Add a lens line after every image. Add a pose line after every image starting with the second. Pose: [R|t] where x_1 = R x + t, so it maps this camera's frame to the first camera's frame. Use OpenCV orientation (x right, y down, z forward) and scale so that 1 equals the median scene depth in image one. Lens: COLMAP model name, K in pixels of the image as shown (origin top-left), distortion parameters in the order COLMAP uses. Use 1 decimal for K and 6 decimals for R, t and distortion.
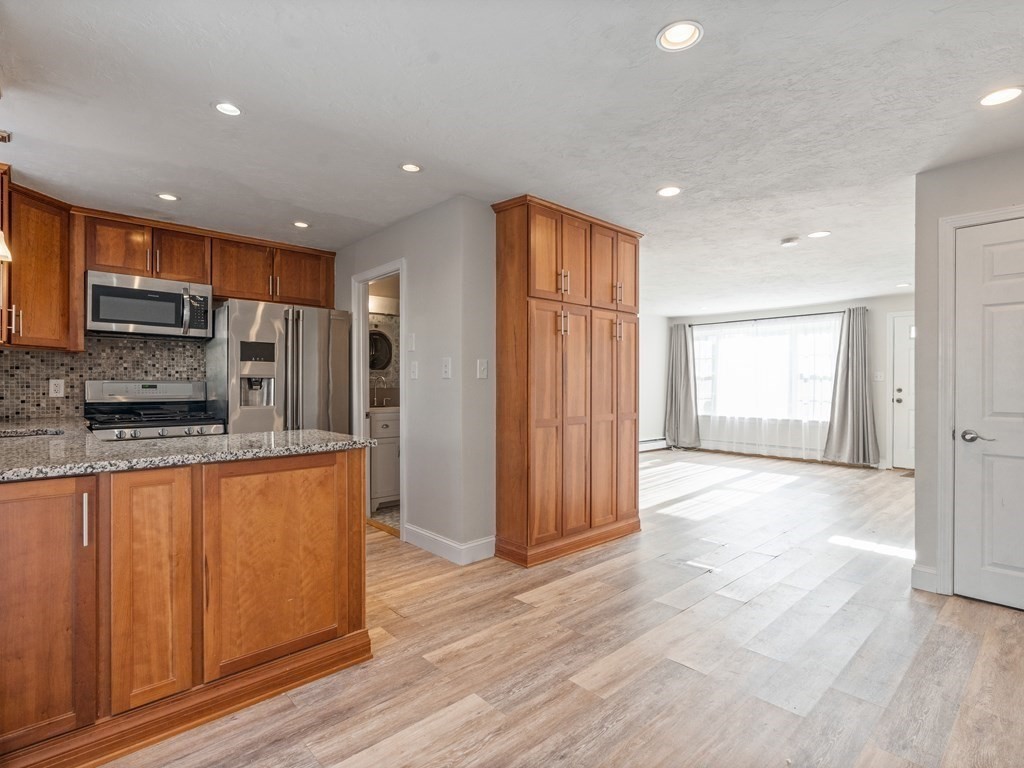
lens RADIAL K [[521.0, 0, 508.4], [0, 521.0, 386.3], [0, 0, 1]] dist [-0.000162, 0.001372]
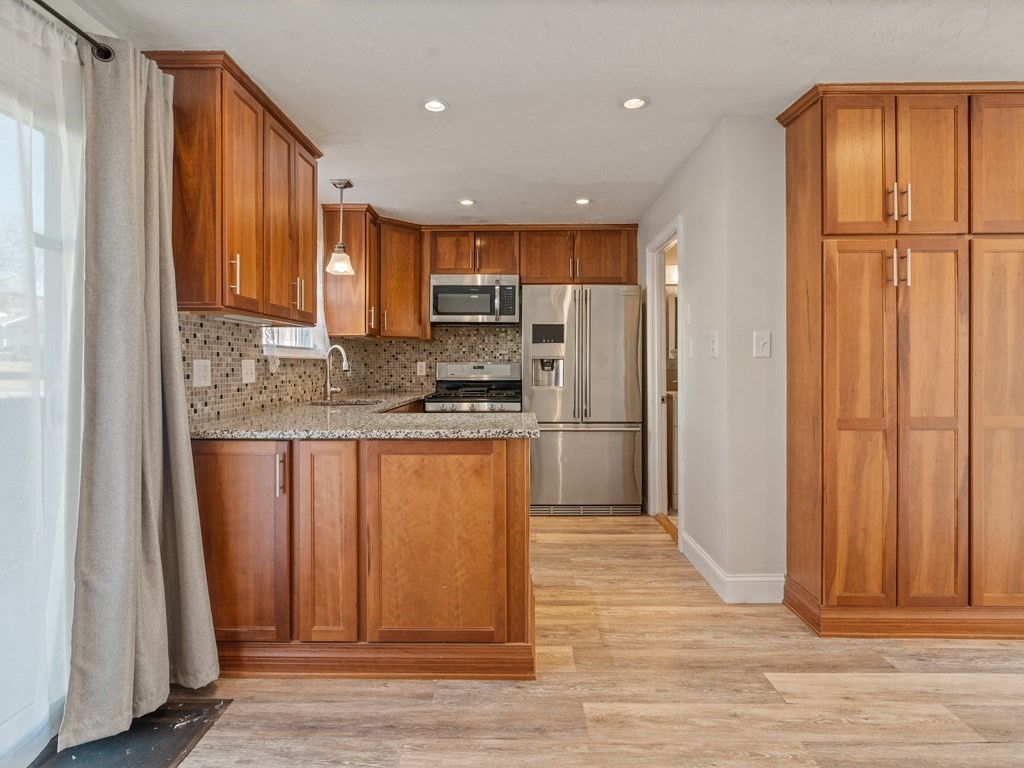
lens RADIAL K [[524.5, 0, 511.6], [0, 524.5, 366.5], [0, 0, 1]] dist [-0.005209, 0.001563]
pose [[0.724184, 0.000594, -0.689606, 0.230993], [-0.000289, 1.000000, 0.000558, -0.002238], [0.689606, -0.000205, 0.724184, 0.249818]]
